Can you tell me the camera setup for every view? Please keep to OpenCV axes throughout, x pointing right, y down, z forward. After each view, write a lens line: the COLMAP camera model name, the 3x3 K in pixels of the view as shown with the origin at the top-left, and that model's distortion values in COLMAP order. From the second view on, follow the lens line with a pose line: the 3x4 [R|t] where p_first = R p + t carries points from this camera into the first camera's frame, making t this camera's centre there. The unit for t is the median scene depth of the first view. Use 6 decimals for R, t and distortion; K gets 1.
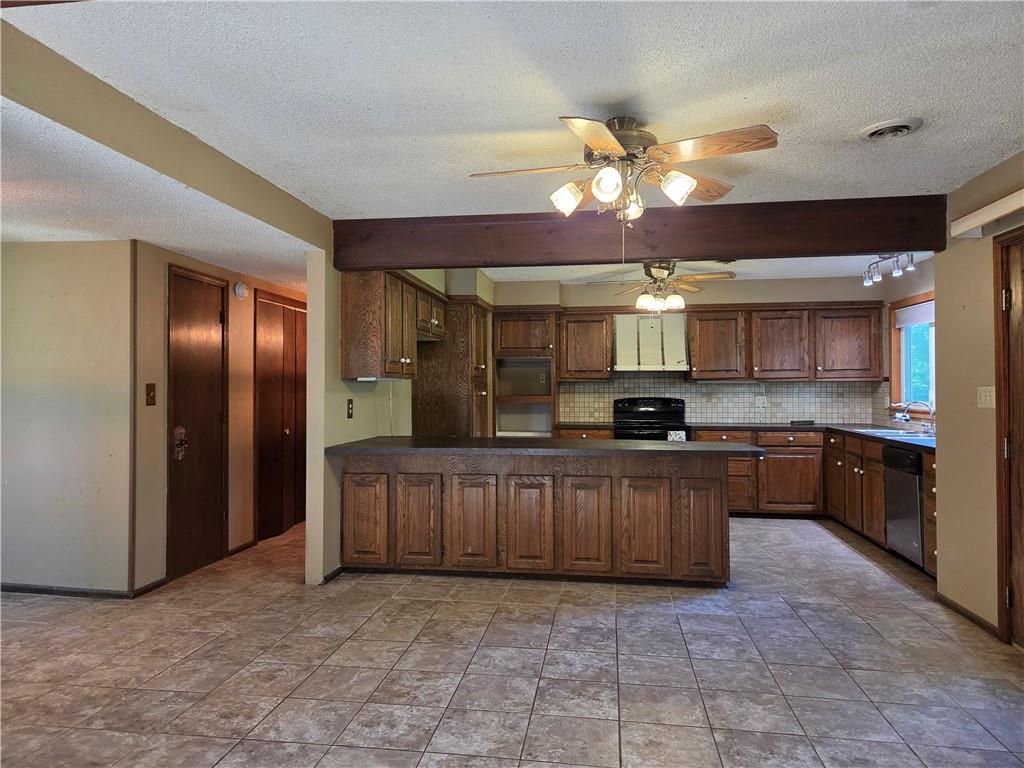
lens RADIAL K [[686.8, 0, 506.7], [0, 686.8, 383.7], [0, 0, 1]] dist [0.058183, -0.042796]
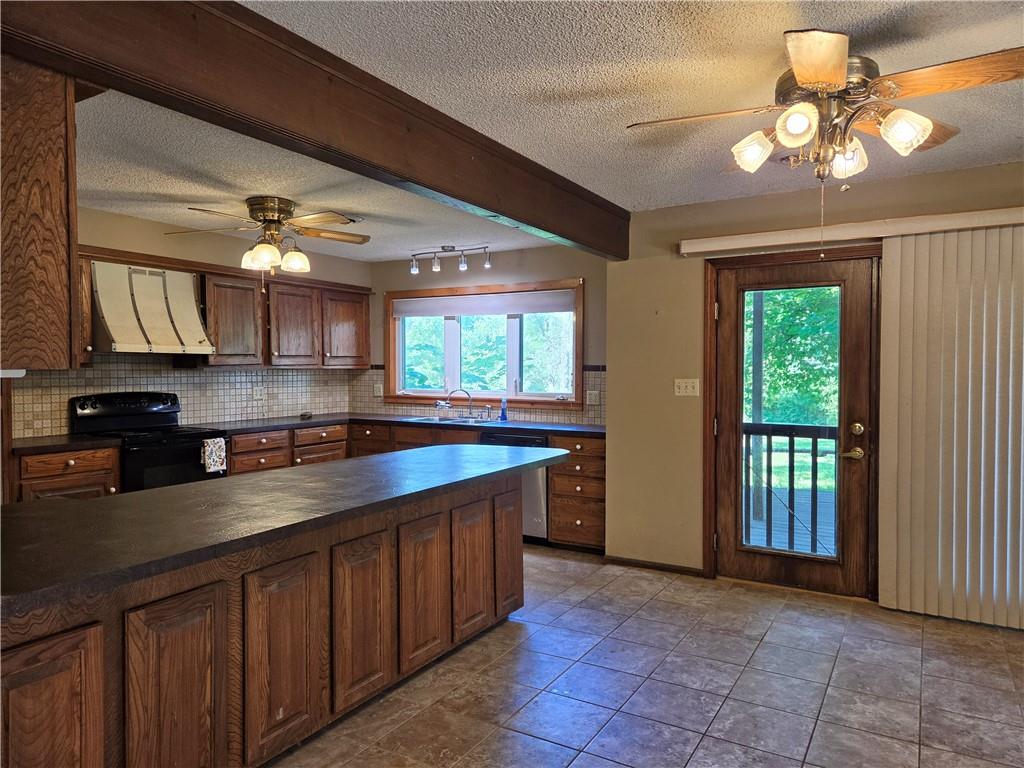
lens RADIAL K [[688.1, 0, 512.0], [0, 688.1, 384.0], [0, 0, 1]] dist [0.059018, -0.045036]
pose [[0.380367, -0.021361, 0.924589, -0.438494], [-0.005380, 0.999665, 0.025309, -0.011616], [-0.924820, -0.014601, 0.380125, 0.636610]]
